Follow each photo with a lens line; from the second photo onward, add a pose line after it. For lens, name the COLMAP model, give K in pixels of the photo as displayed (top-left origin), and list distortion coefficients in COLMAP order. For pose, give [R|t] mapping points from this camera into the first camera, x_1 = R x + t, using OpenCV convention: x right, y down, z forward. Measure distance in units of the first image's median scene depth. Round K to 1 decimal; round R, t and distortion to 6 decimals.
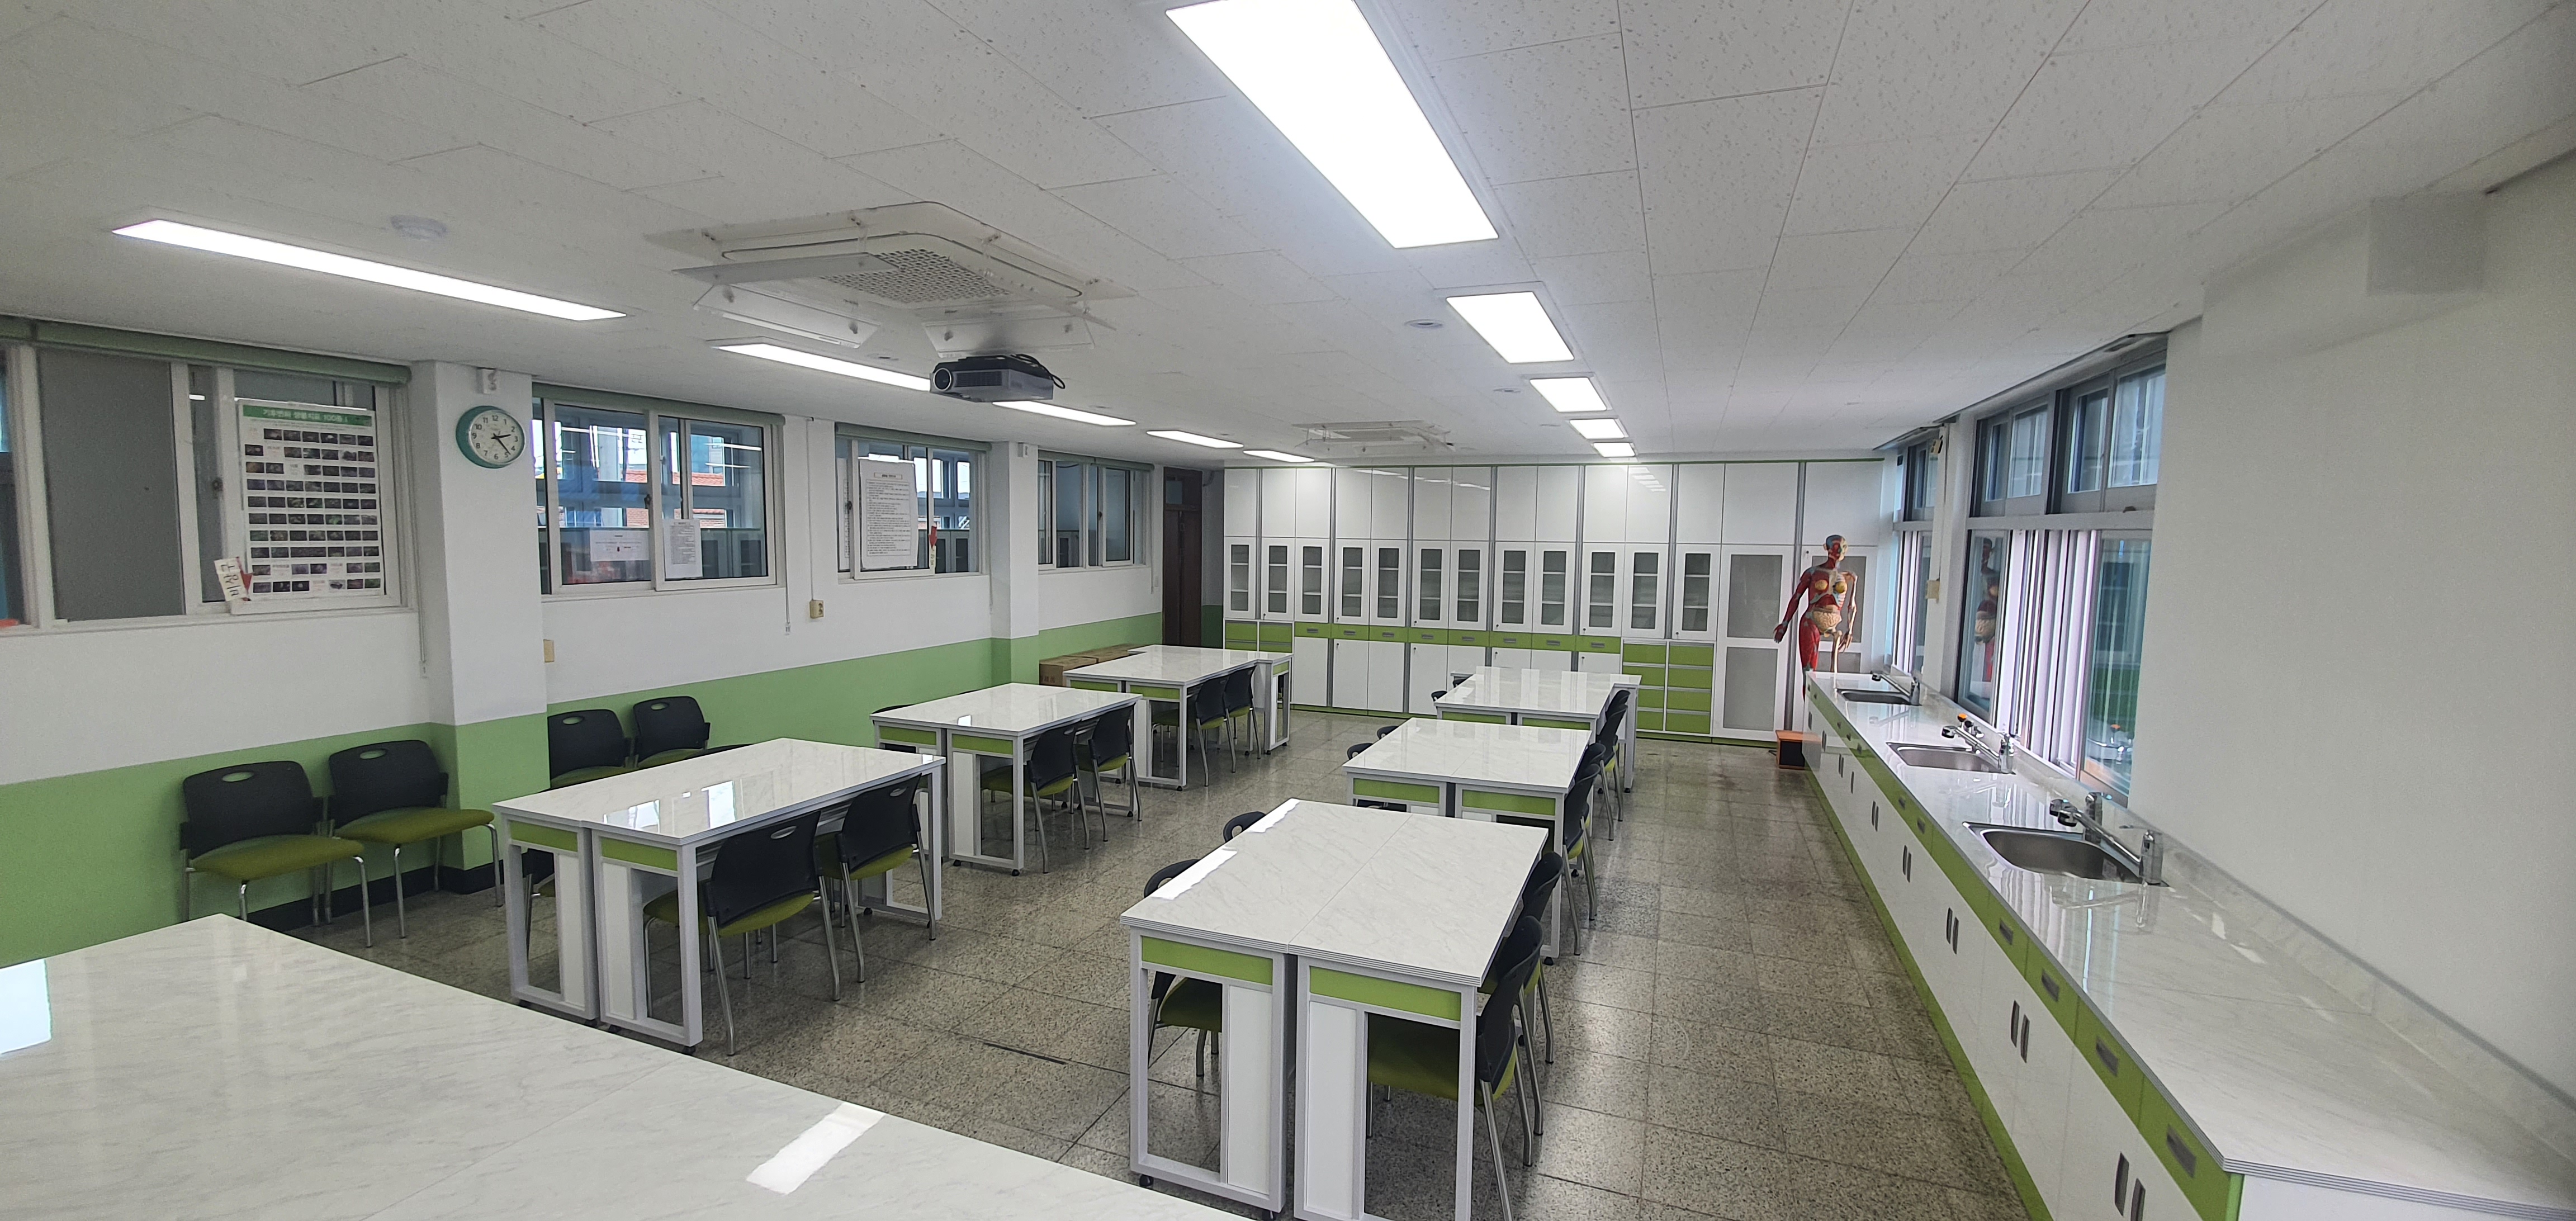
lens RADIAL K [[1039.4, 0, 1277.7], [0, 1039.4, 616.7], [0, 0, 1]] dist [0.013578, -0.012427]
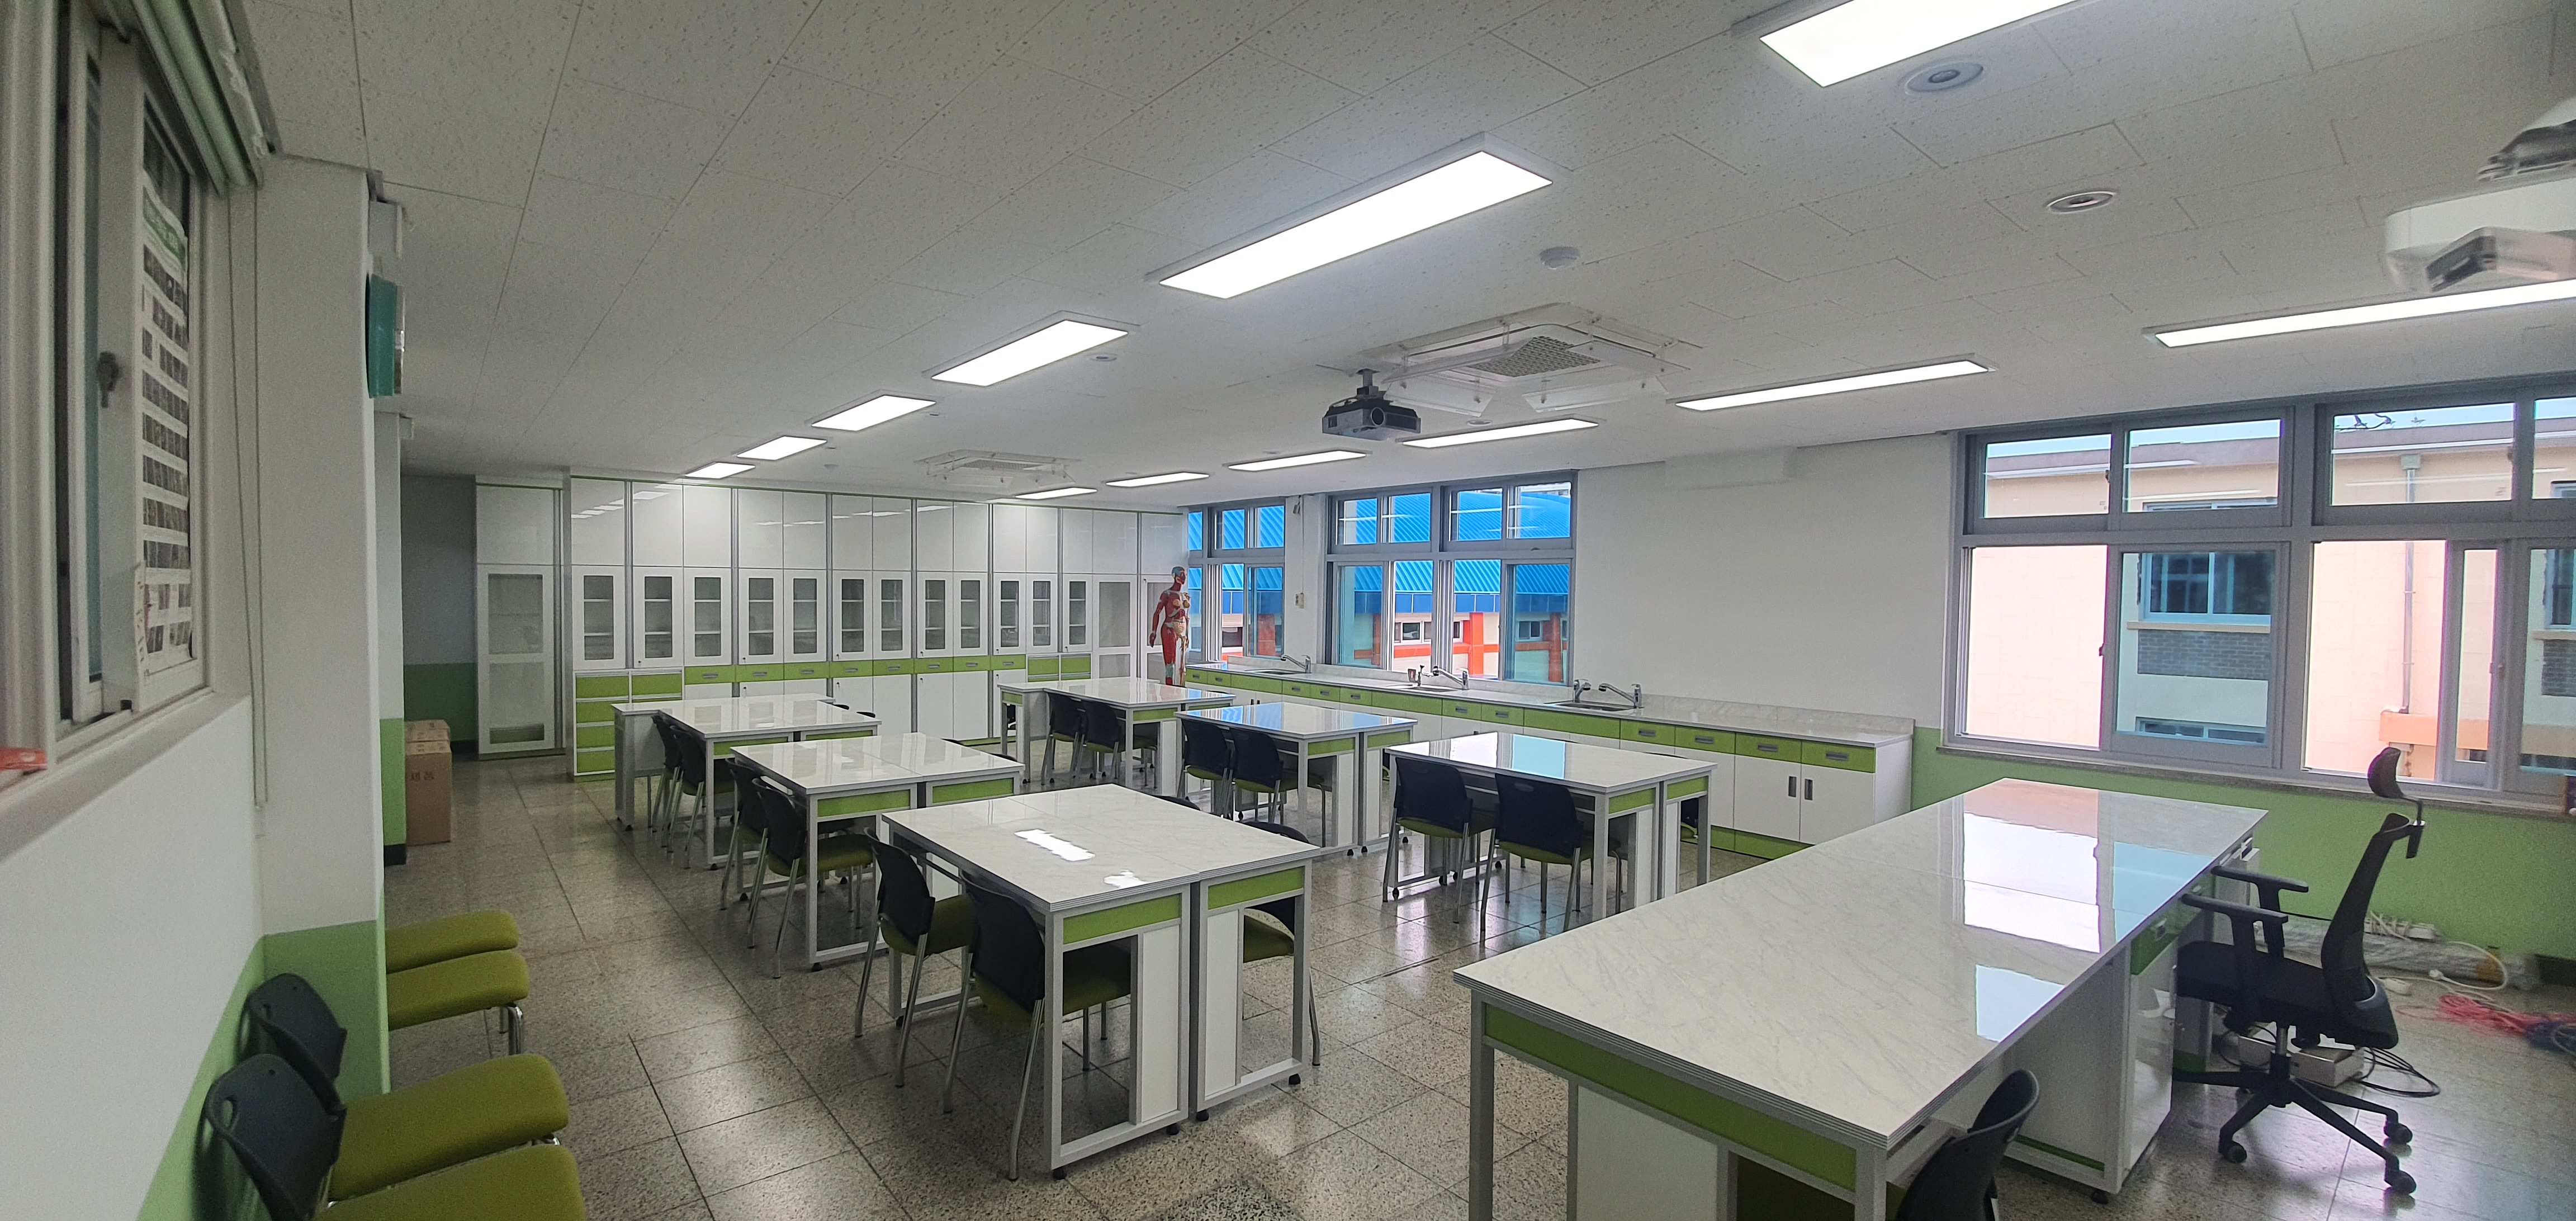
lens RADIAL K [[1039.9, 0, 1248.6], [0, 1039.9, 613.7], [0, 0, 1]] dist [-0.010215, -0.000016]
pose [[0.485464, -0.028259, 0.873800, -0.632513], [0.074319, 0.997194, -0.009041, 0.003837], [-0.871092, 0.069329, 0.486202, 0.252647]]
